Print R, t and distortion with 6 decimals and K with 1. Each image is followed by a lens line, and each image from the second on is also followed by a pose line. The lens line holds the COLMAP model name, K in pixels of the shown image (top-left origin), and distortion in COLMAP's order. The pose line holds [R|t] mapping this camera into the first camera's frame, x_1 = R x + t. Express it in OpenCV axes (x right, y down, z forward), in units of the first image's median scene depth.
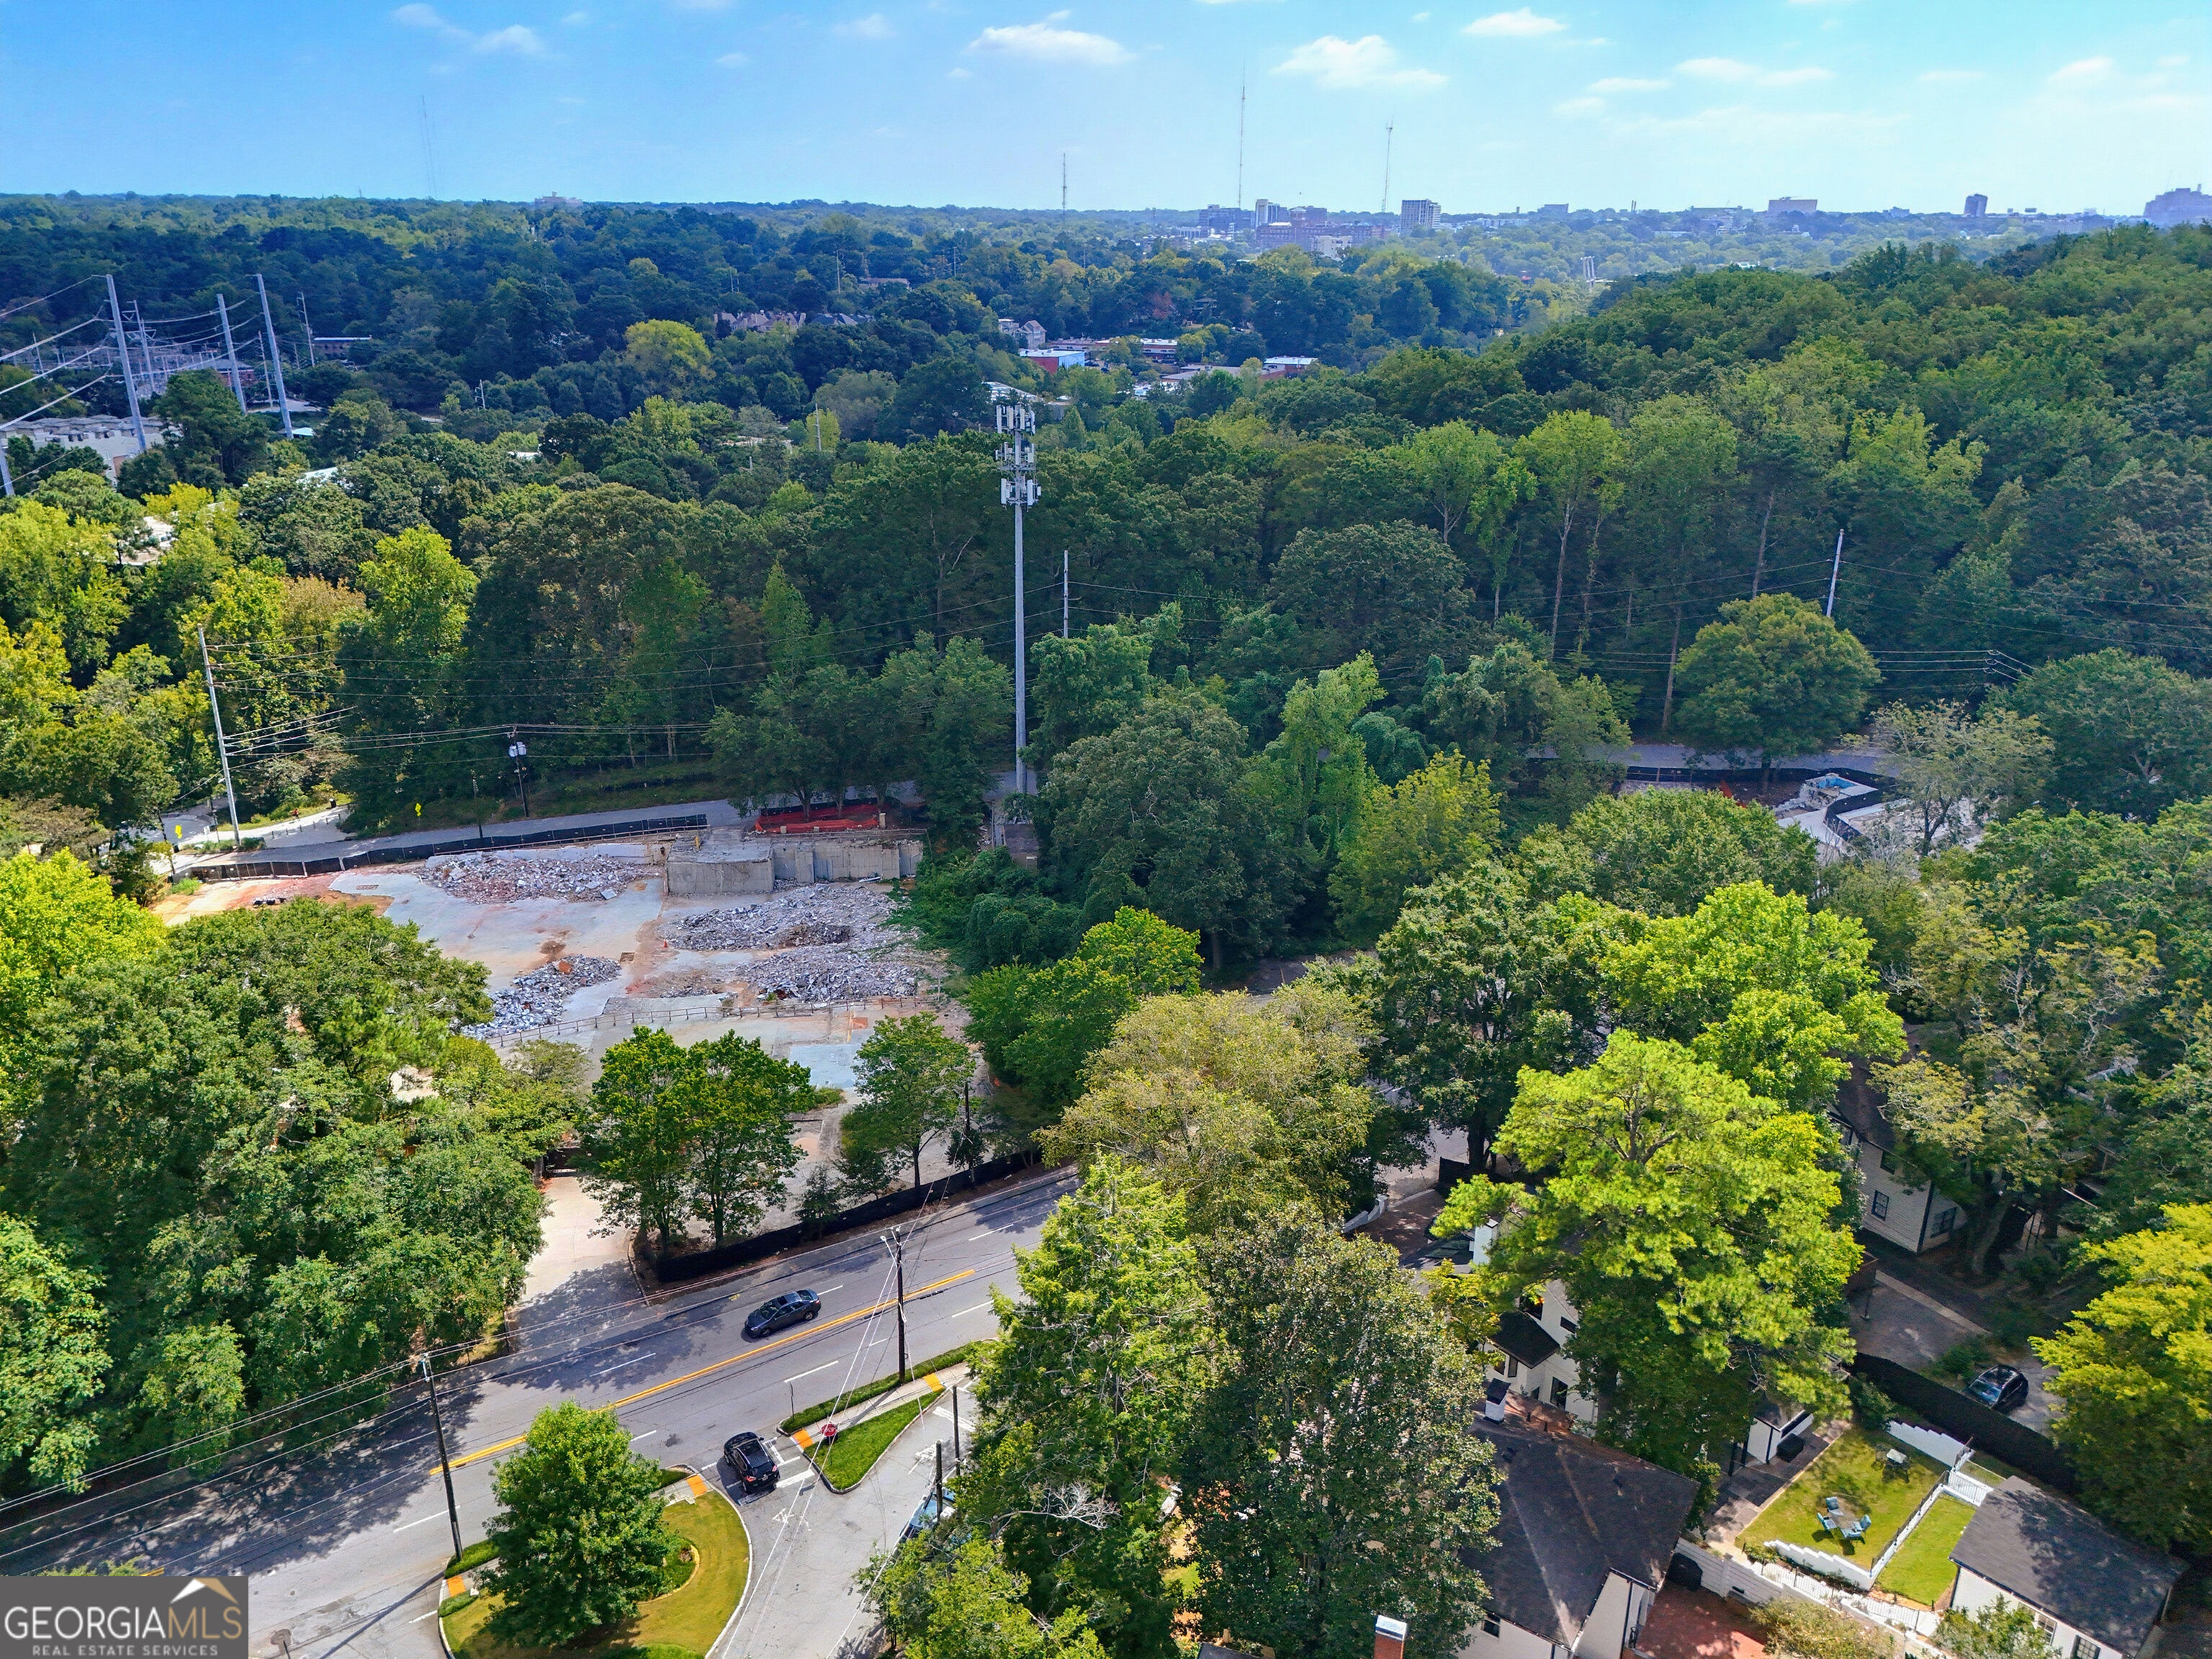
lens RADIAL K [[1610.9, 0, 1106.0], [0, 1610.9, 829.5], [0, 0, 1]] dist [0.077672, -0.066614]
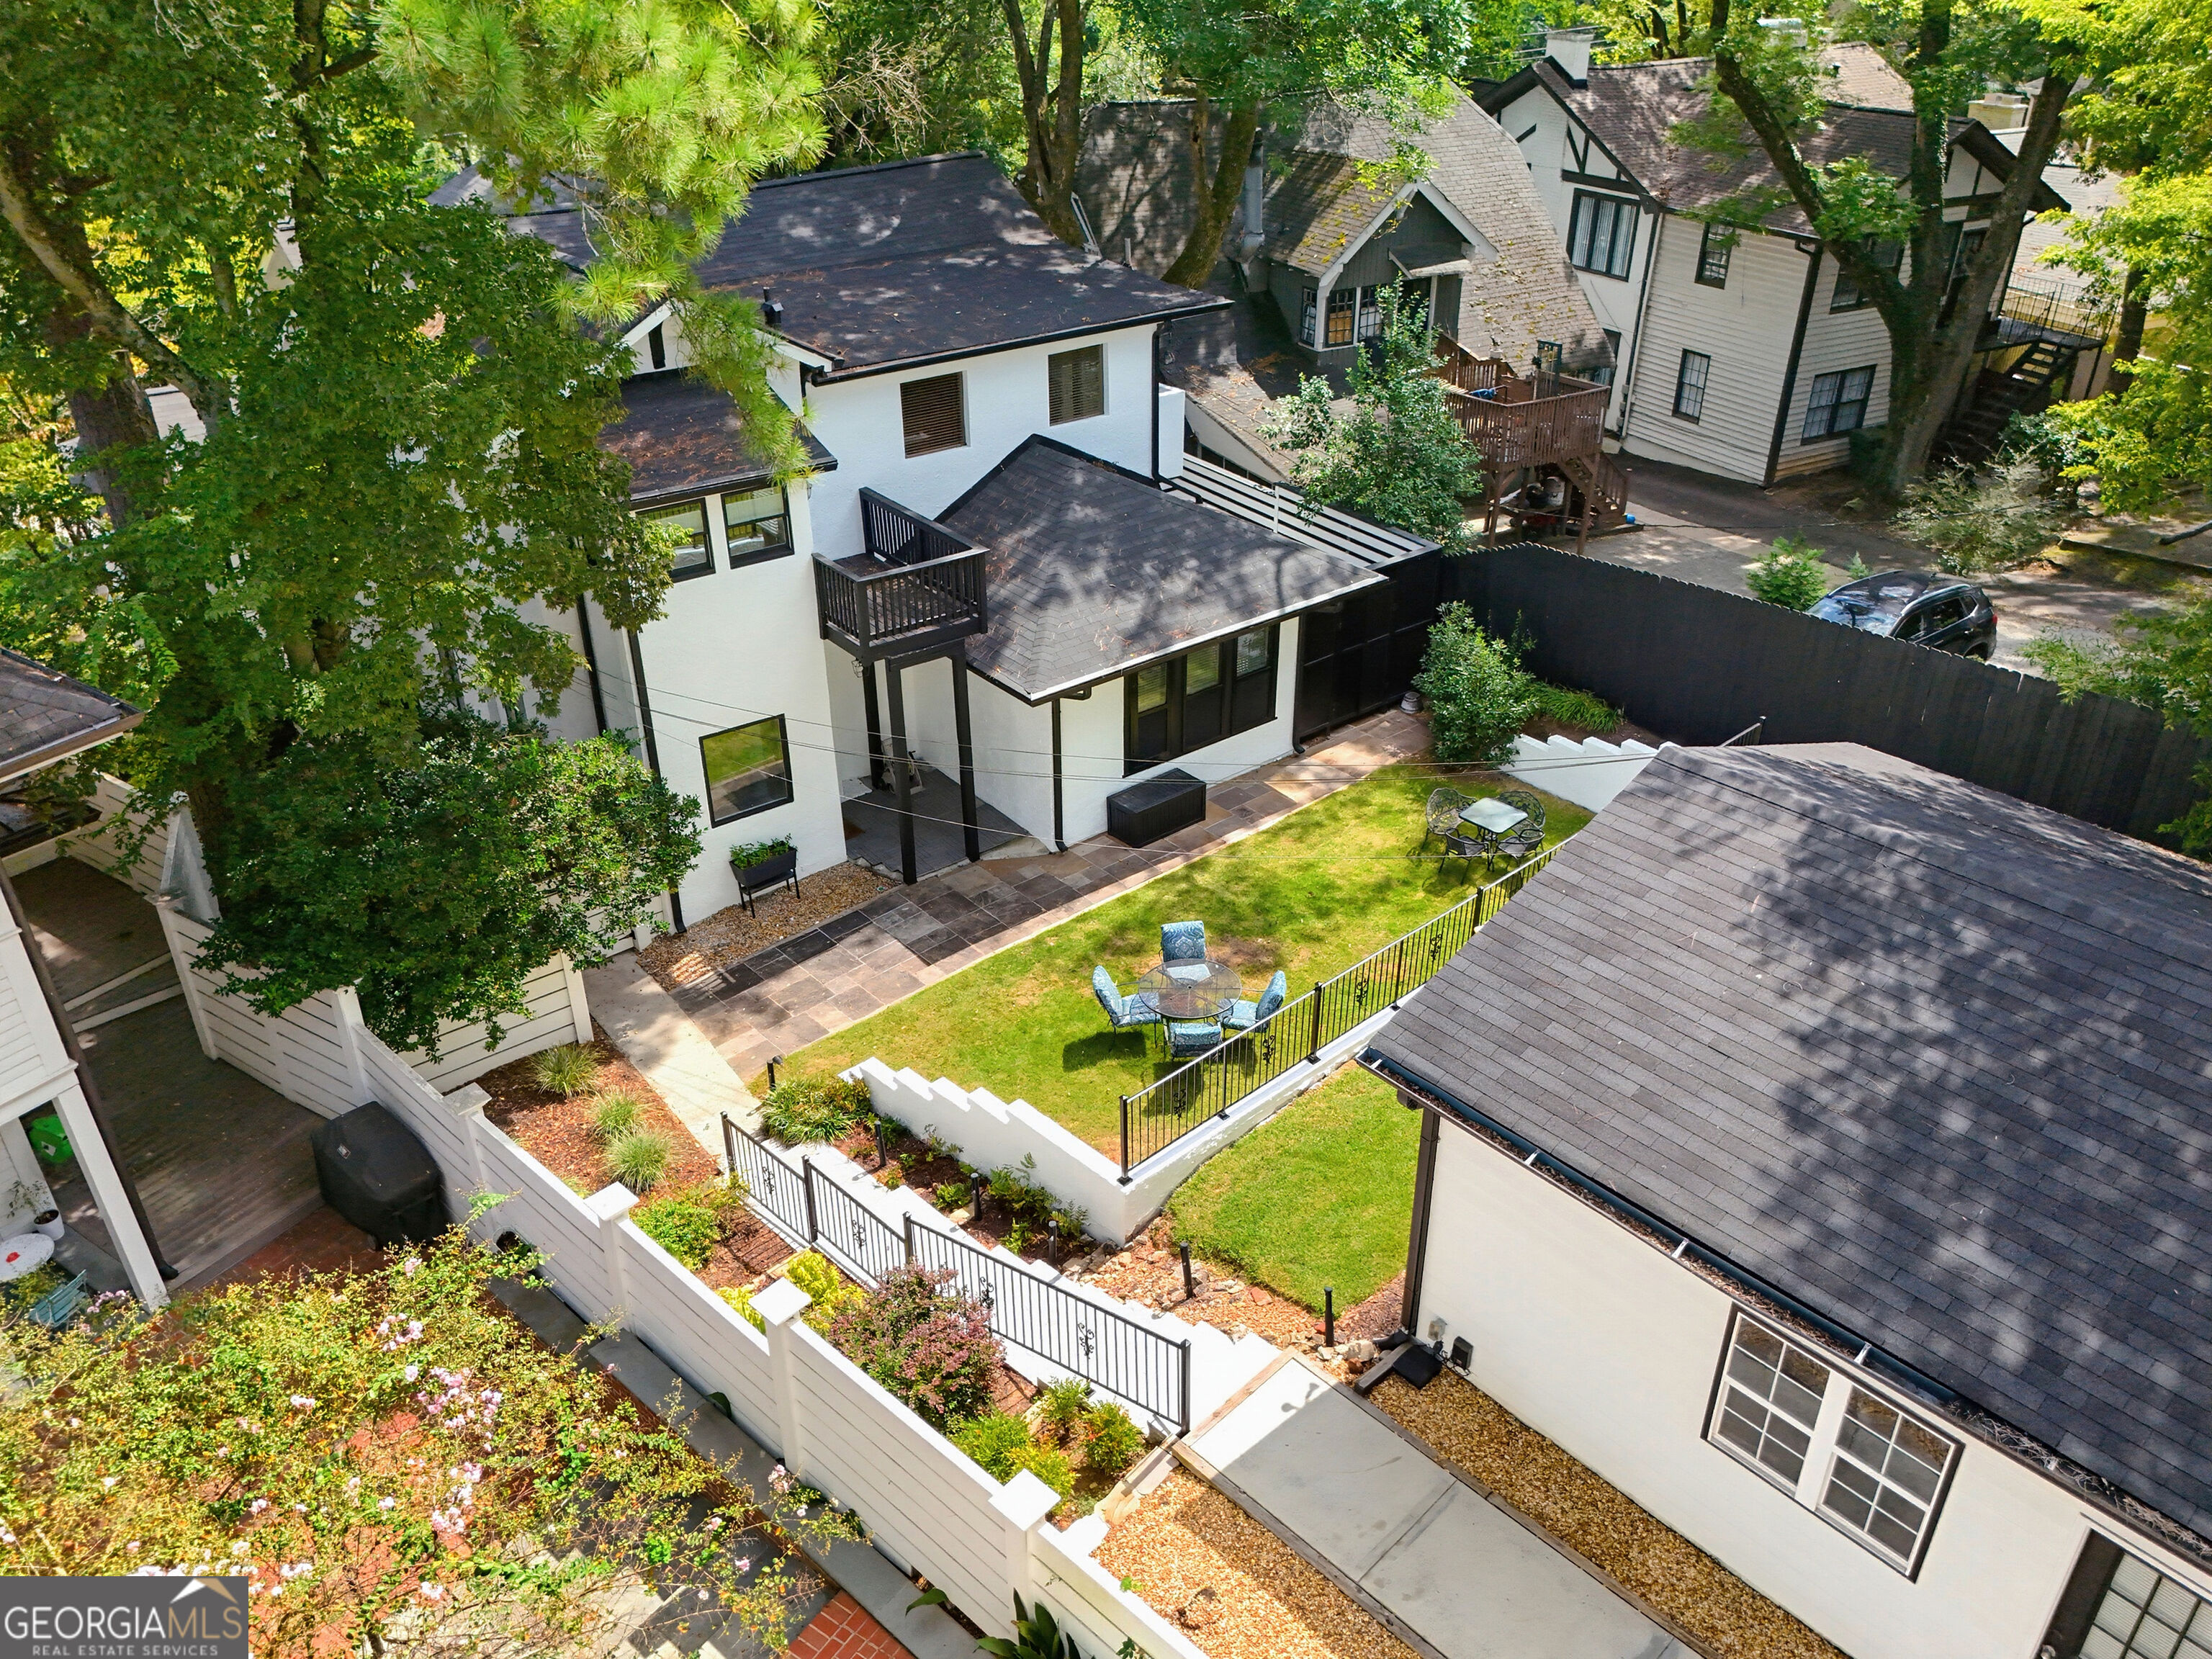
lens RADIAL K [[1617.0, 0, 1106.0], [0, 1617.0, 829.5], [0, 0, 1]] dist [0.078436, -0.095156]
pose [[0.999766, 0.001892, -0.021560, 0.189458], [0.001706, 0.986185, 0.165642, 0.151917], [0.021575, -0.165640, 0.985950, 0.324661]]
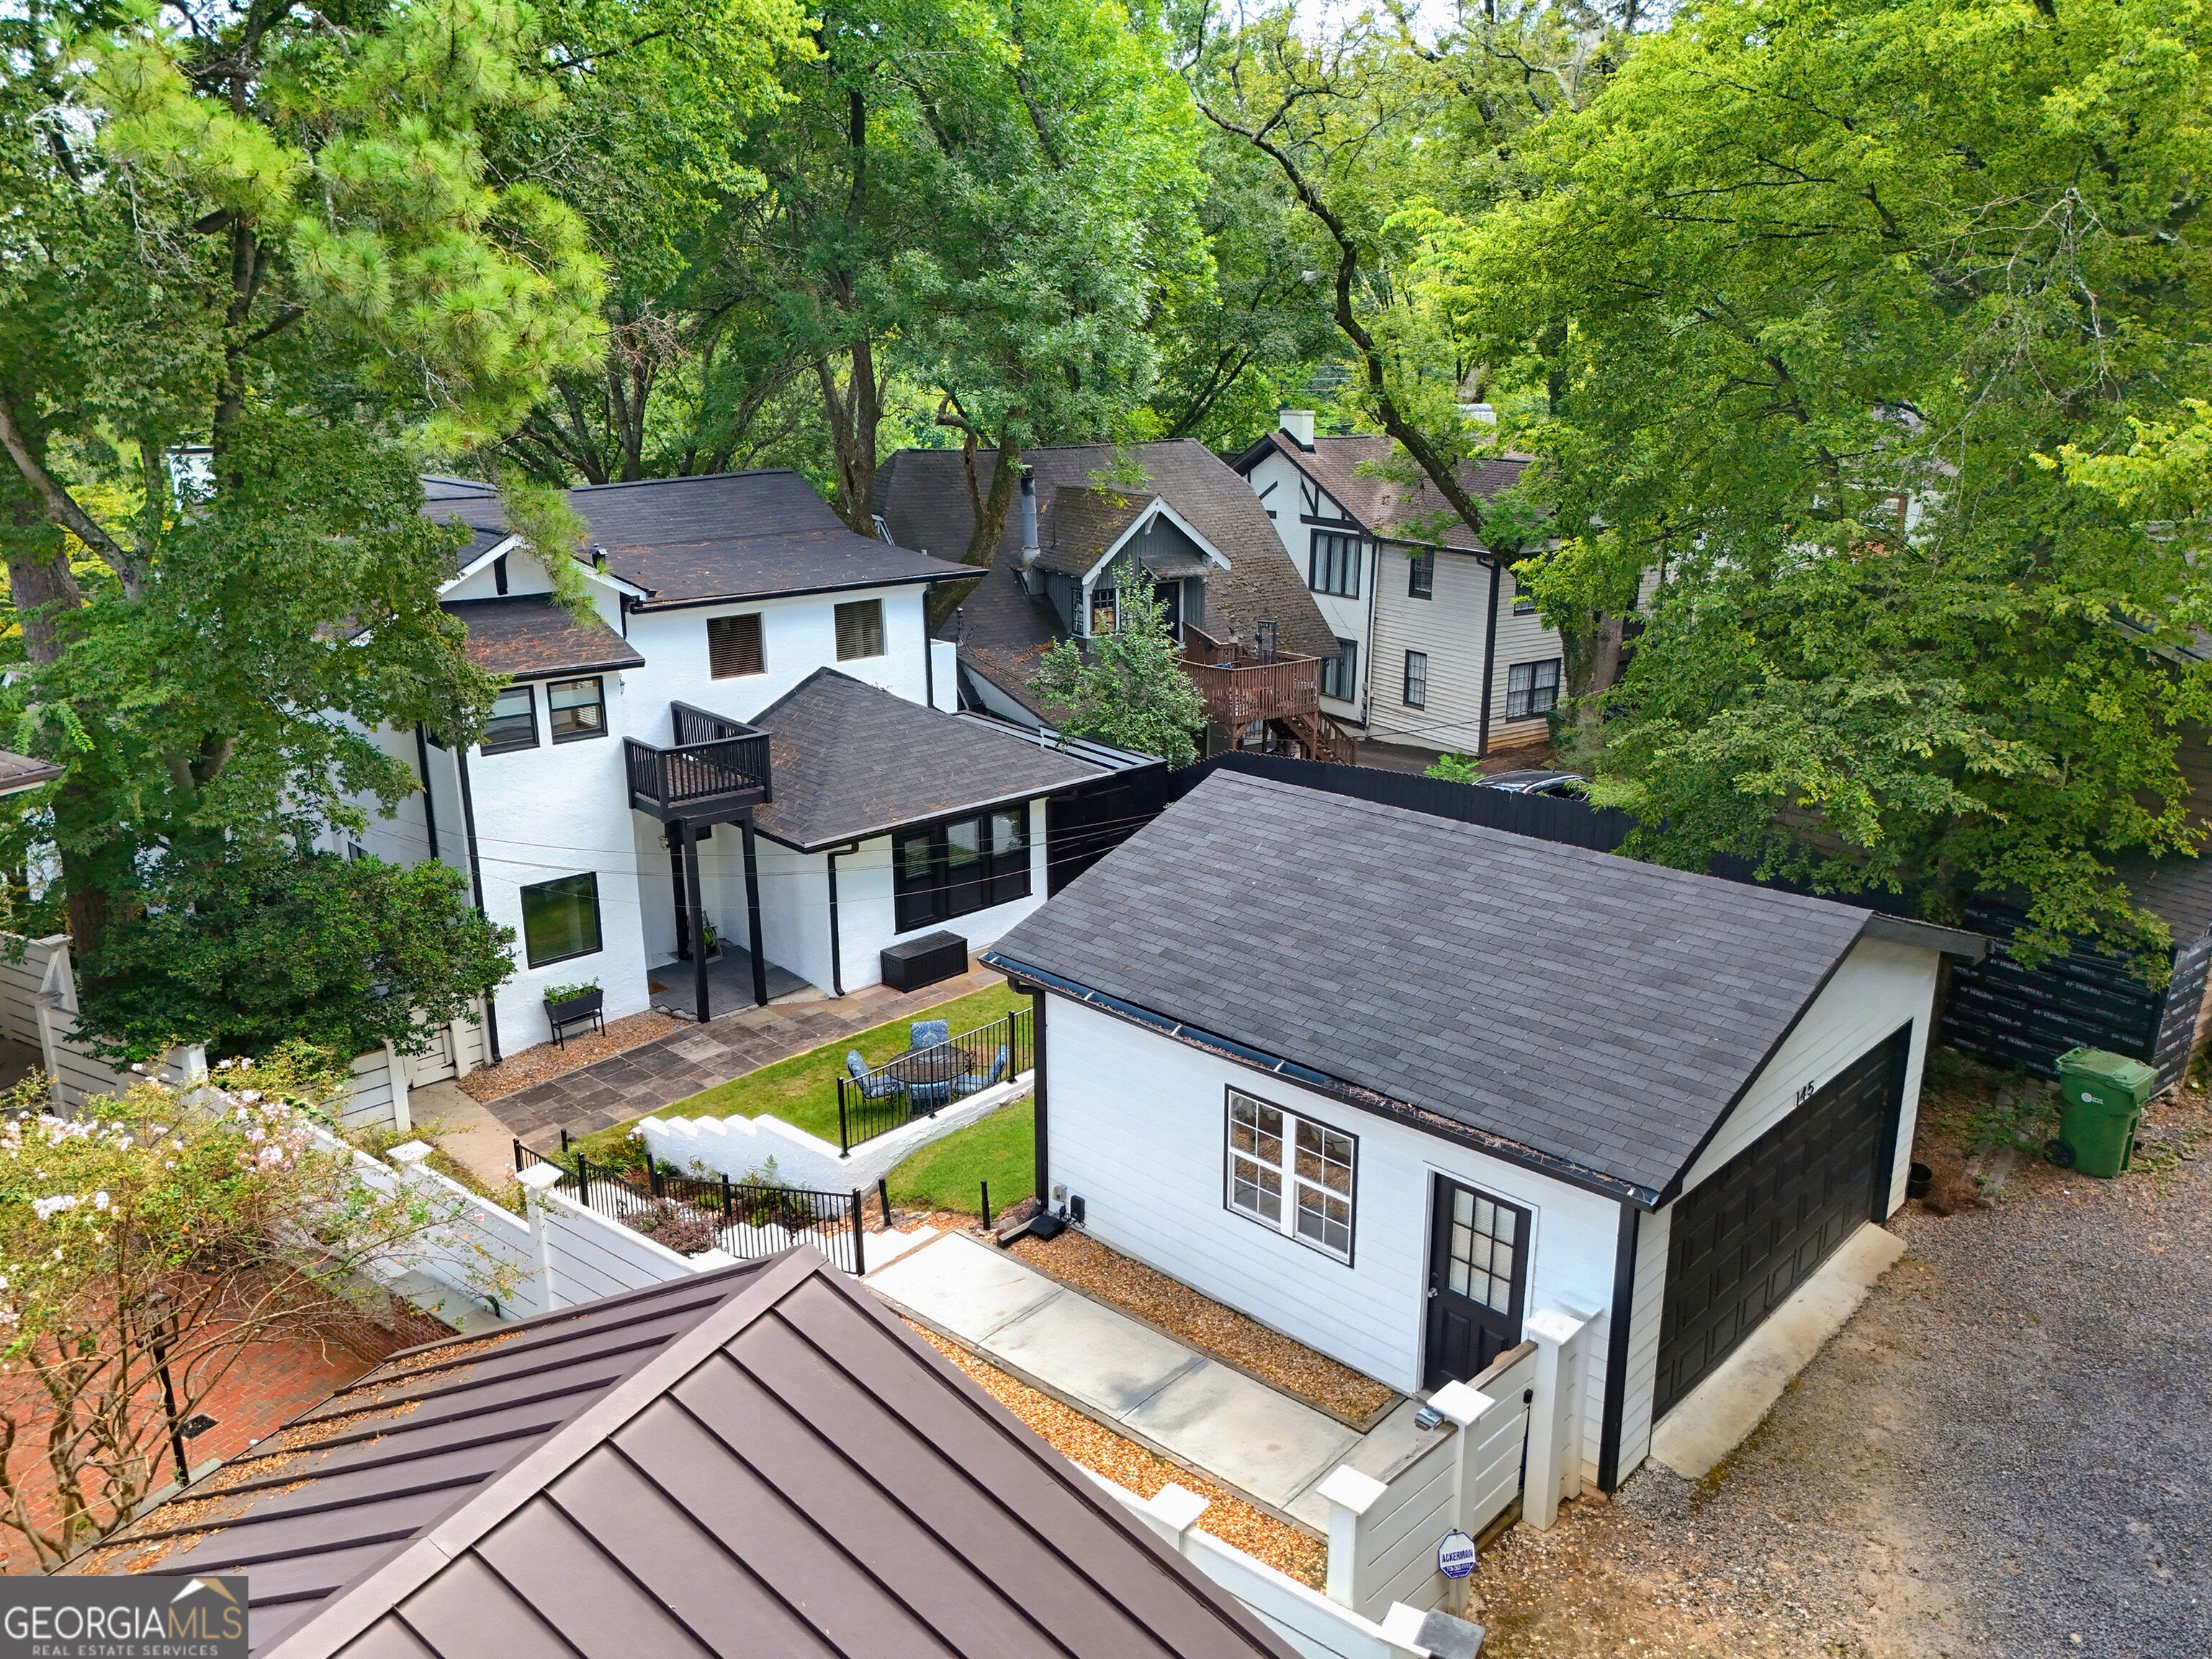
lens RADIAL K [[1617.0, 0, 1106.0], [0, 1617.0, 829.5], [0, 0, 1]] dist [0.078436, -0.095156]
pose [[0.998383, -0.020632, 0.052966, 0.200309], [0.024200, 0.997418, -0.067620, 0.170473], [-0.051434, 0.068792, 0.996304, 0.298763]]
